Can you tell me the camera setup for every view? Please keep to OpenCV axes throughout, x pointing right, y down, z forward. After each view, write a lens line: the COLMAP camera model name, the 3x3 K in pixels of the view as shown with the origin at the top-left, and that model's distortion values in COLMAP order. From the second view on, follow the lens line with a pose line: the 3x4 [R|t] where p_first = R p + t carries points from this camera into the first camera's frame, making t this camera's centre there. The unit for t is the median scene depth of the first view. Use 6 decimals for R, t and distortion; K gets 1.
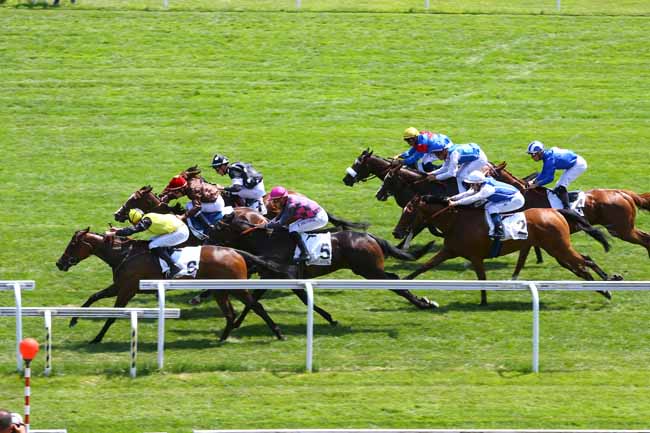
lens RADIAL K [[2830.8, 0, 325.0], [0, 2830.8, 216.5], [0, 0, 1]] dist [0.095284, 5.060787]
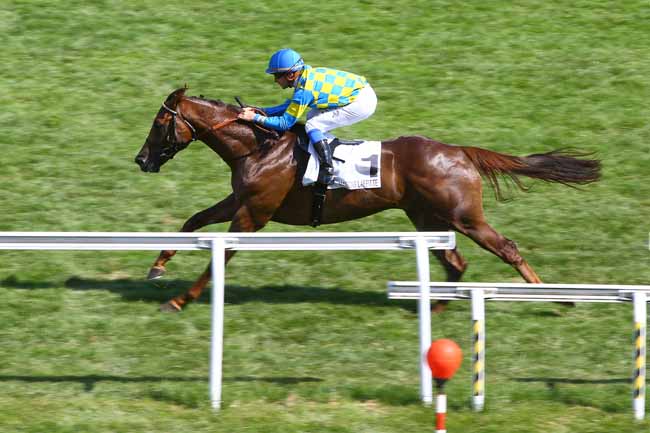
lens RADIAL K [[3844.0, 0, 325.0], [0, 3844.0, 216.5], [0, 0, 1]] dist [0.314494, -3.212657]
pose [[0.990872, 0.007117, -0.134618, -0.028918], [-0.003130, 0.999551, 0.029809, -0.001924], [0.134770, -0.029116, 0.990449, 0.279668]]
